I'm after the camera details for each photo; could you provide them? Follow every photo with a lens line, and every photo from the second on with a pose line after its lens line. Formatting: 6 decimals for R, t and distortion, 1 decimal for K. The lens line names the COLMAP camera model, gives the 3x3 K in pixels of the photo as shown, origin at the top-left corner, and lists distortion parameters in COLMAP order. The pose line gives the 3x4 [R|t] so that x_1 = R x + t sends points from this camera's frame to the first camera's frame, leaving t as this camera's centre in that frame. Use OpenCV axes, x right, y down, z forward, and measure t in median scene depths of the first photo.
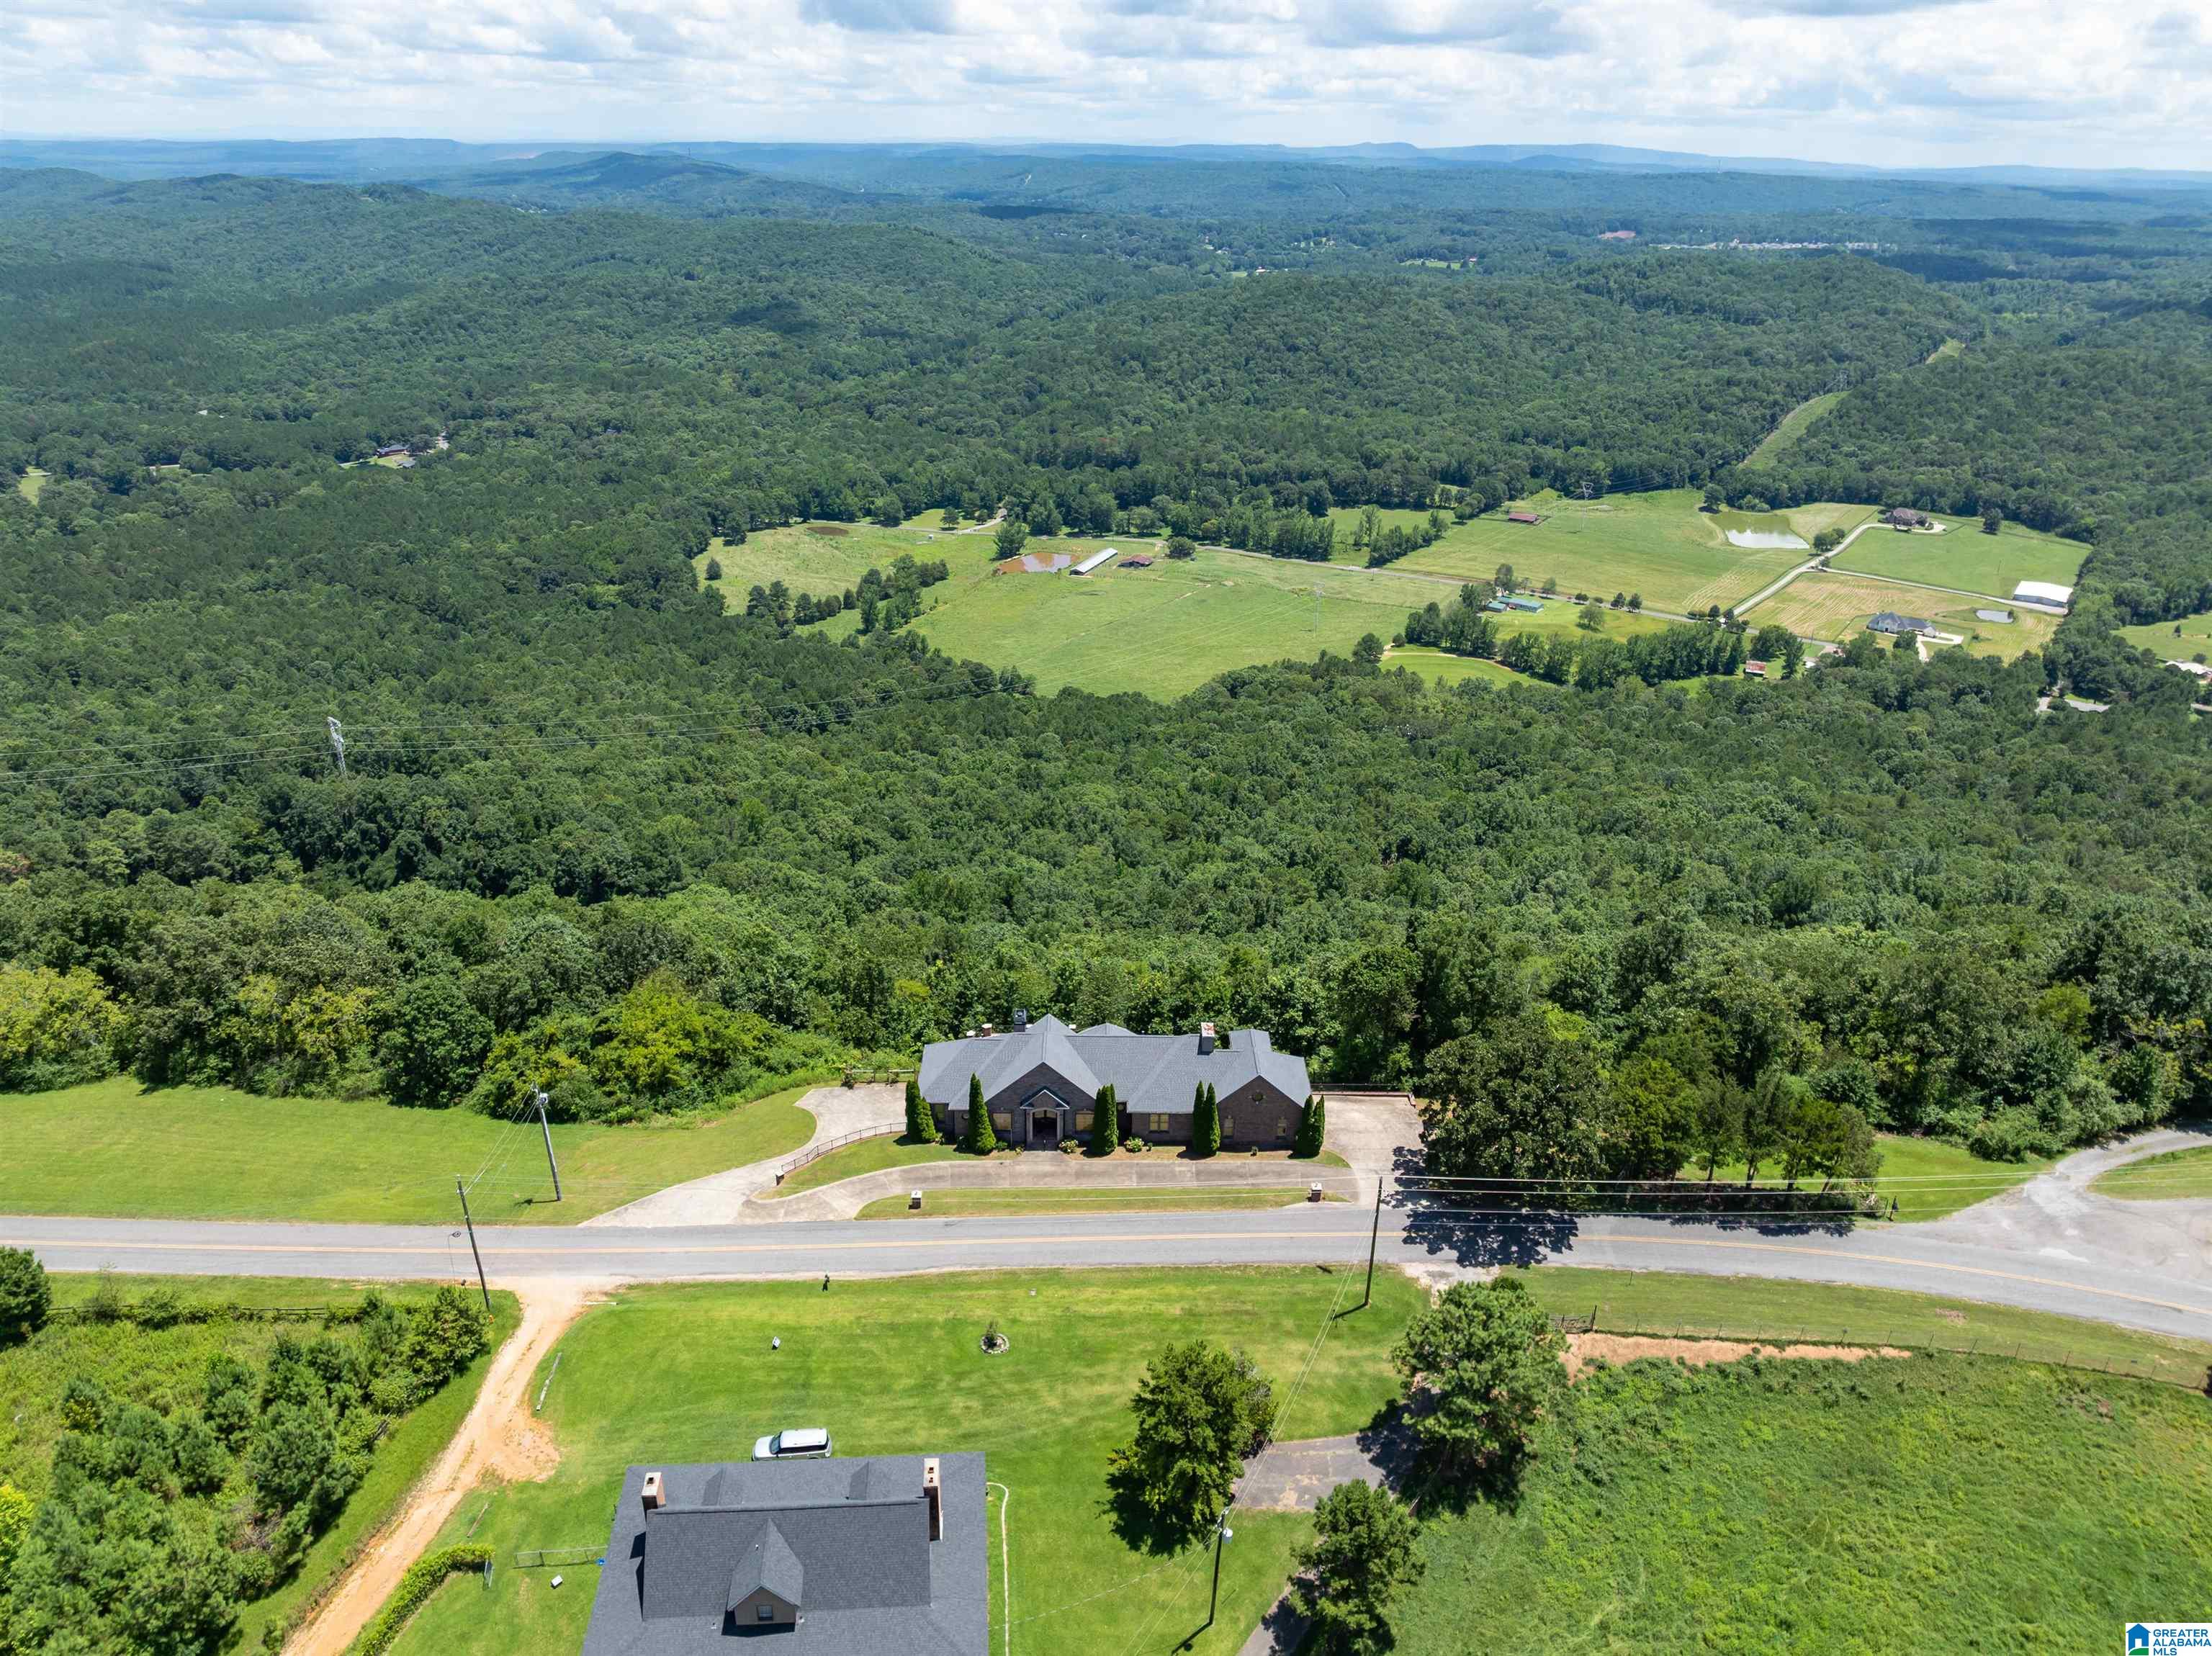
lens RADIAL K [[1541.7, 0, 1091.7], [0, 1541.7, 829.6], [0, 0, 1]] dist [-0.049715, 0.020692]
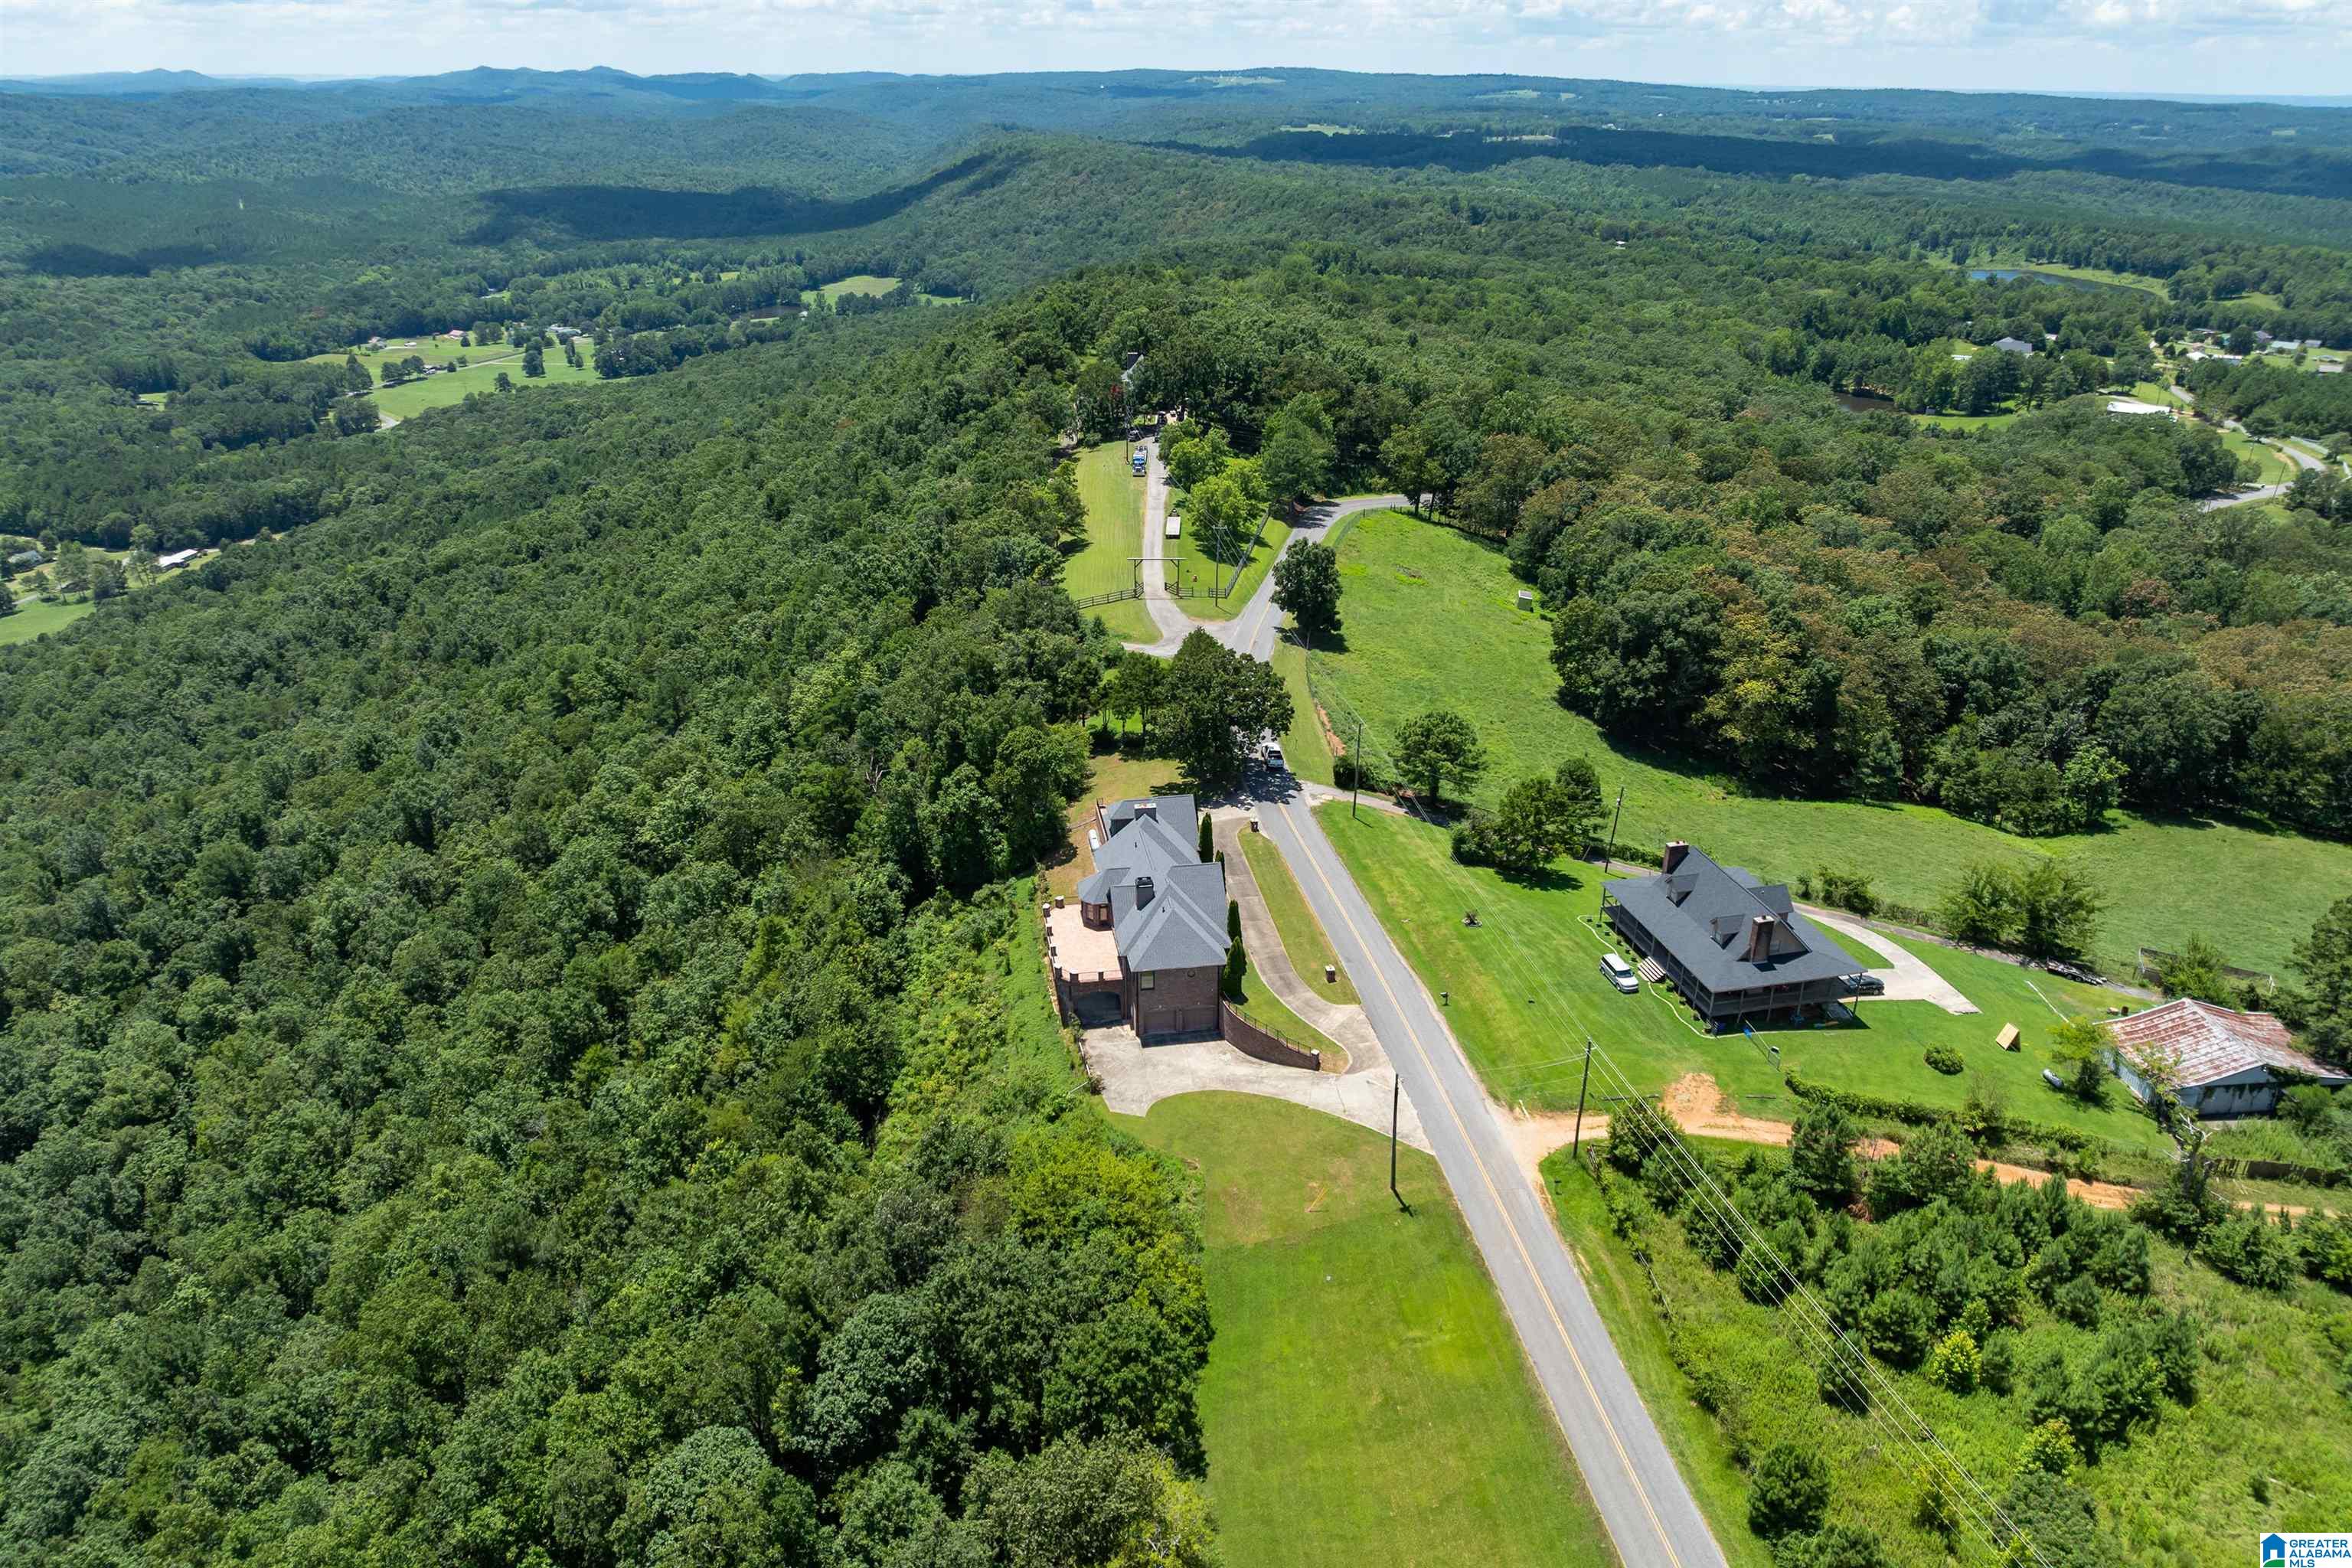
lens RADIAL K [[1642.2, 0, 1178.9], [0, 1642.2, 834.8], [0, 0, 1]] dist [-0.045193, 0.008537]
pose [[-0.160324, -0.441611, 0.882766, -0.142871], [0.397217, 0.789857, 0.467274, -0.058897], [-0.903612, 0.425564, 0.048782, 0.122453]]
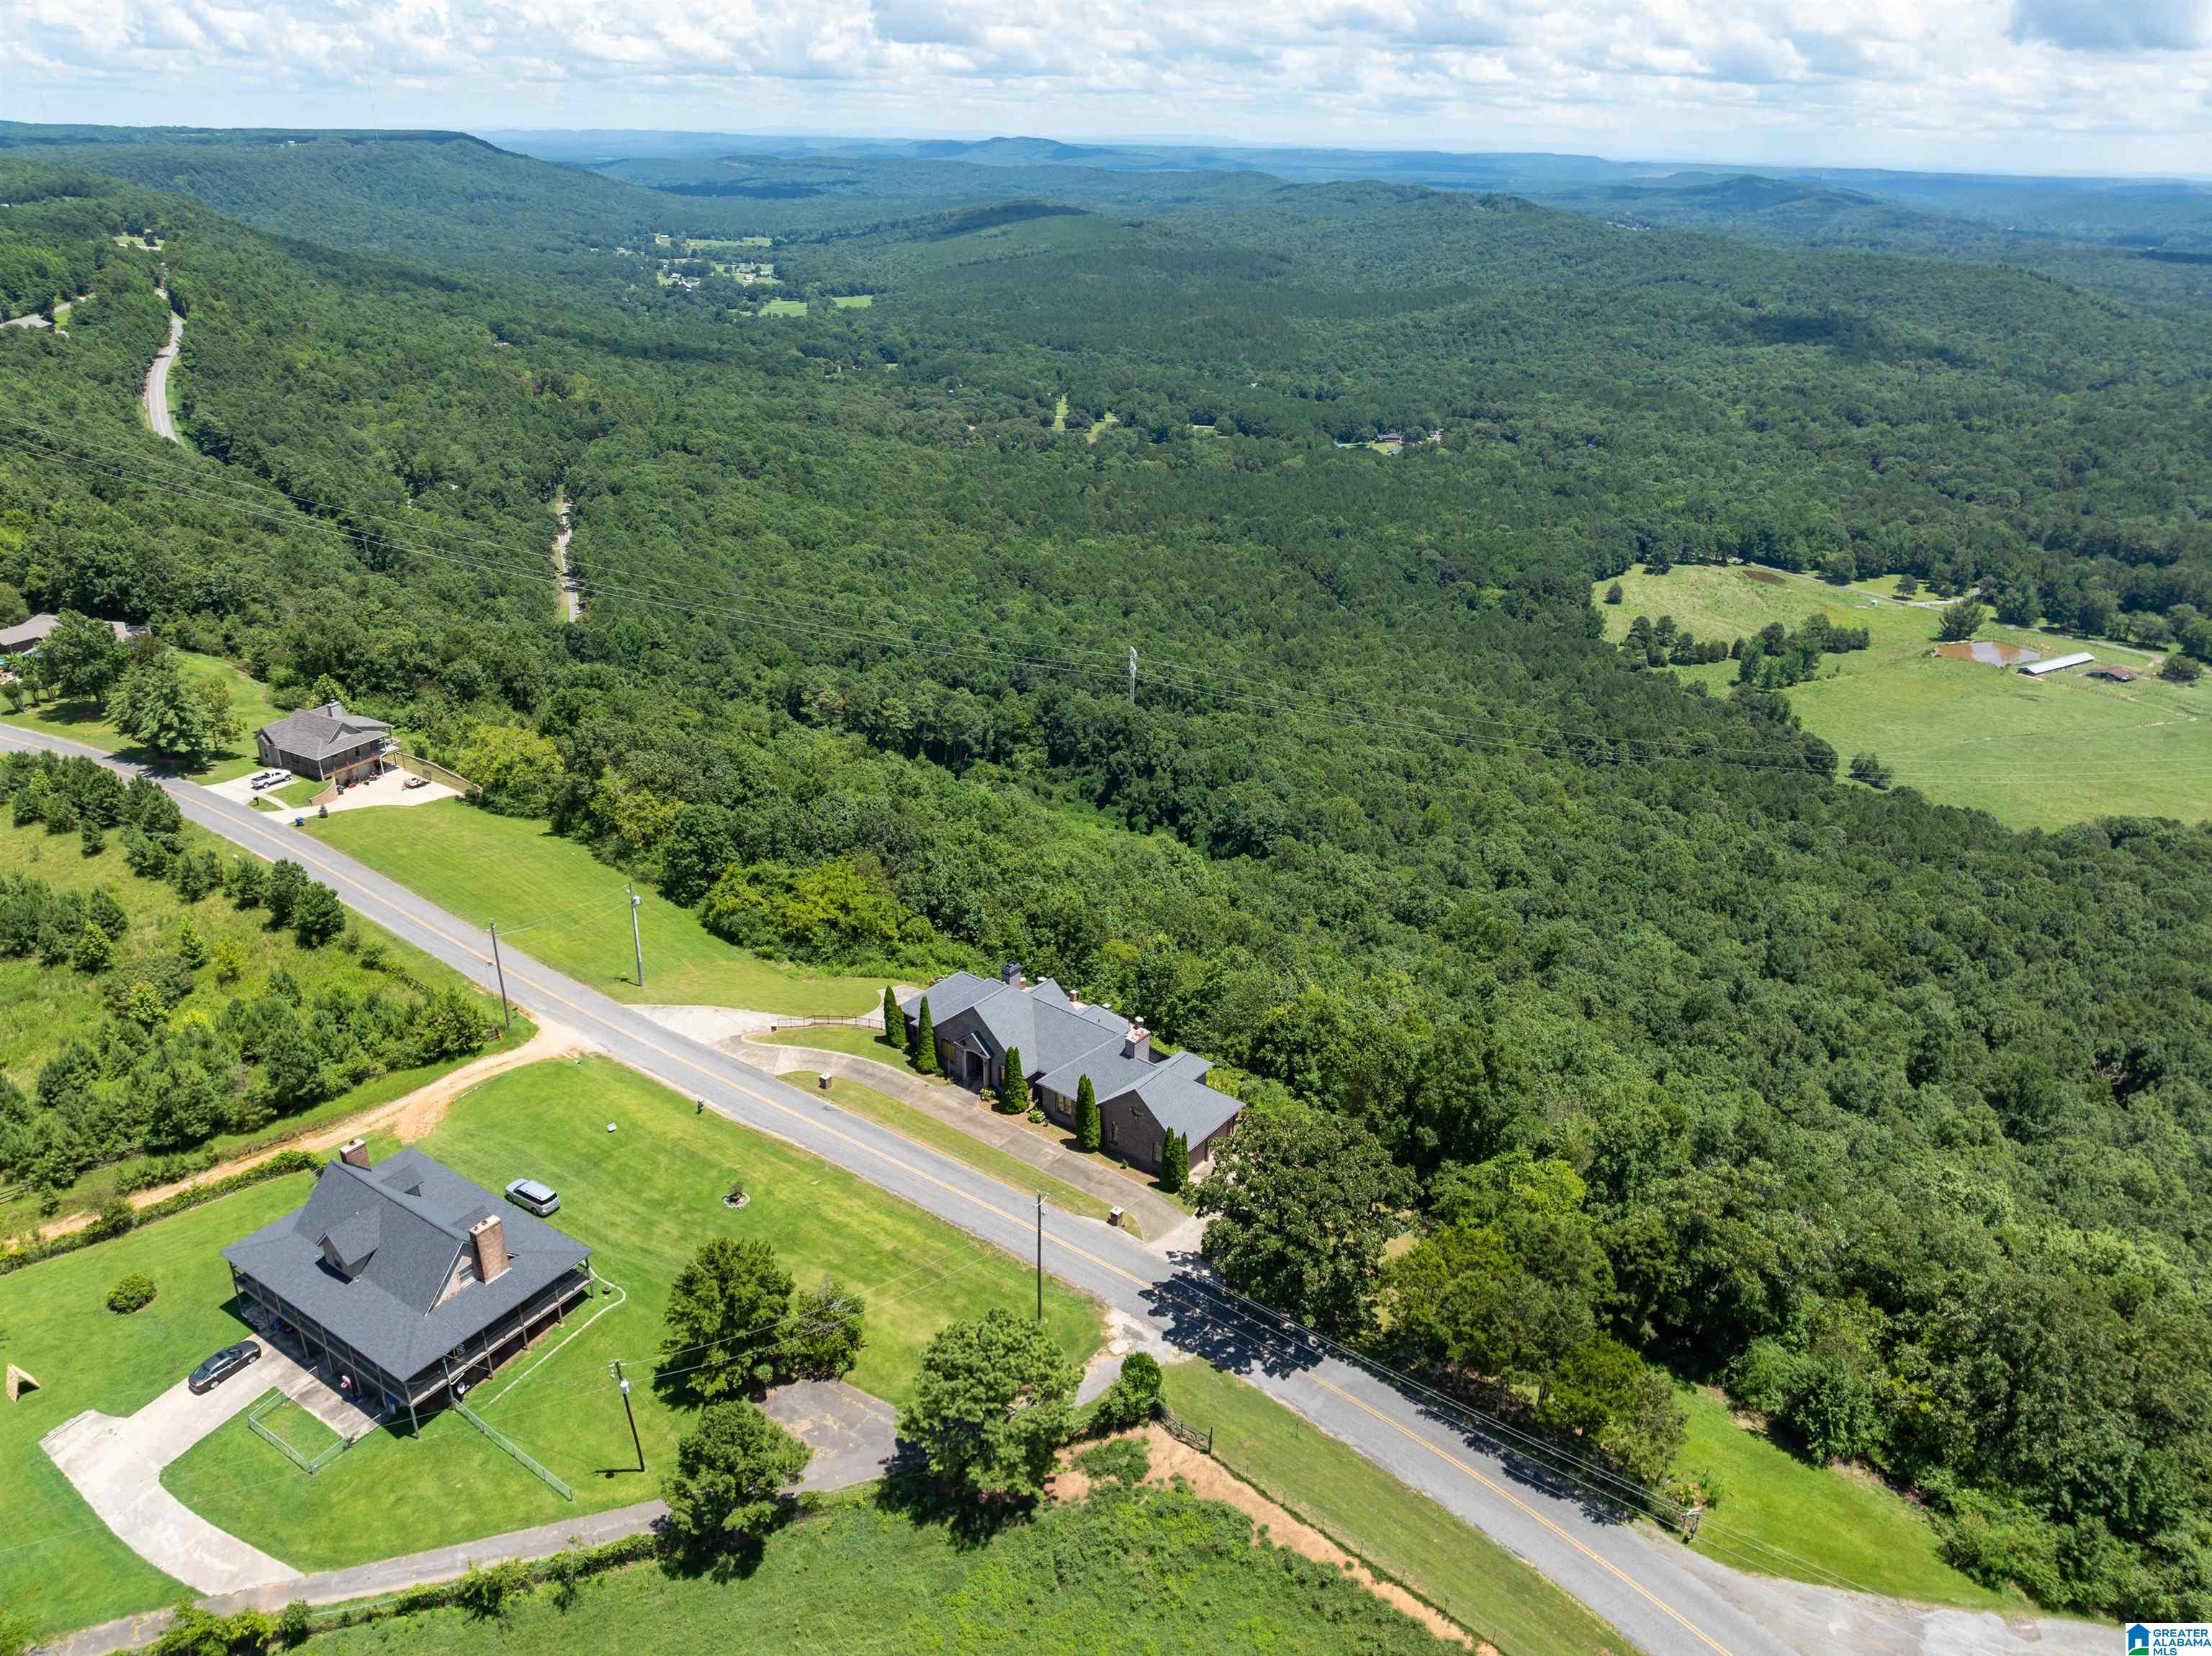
lens RADIAL K [[1536.6, 0, 1106.0], [0, 1536.6, 828.0], [0, 0, 1]] dist [-0.041348, 0.000751]
pose [[0.792721, 0.252767, -0.554708, 0.075939], [-0.258738, 0.963461, 0.069269, -0.008102], [0.551949, 0.088613, 0.829156, 0.021127]]
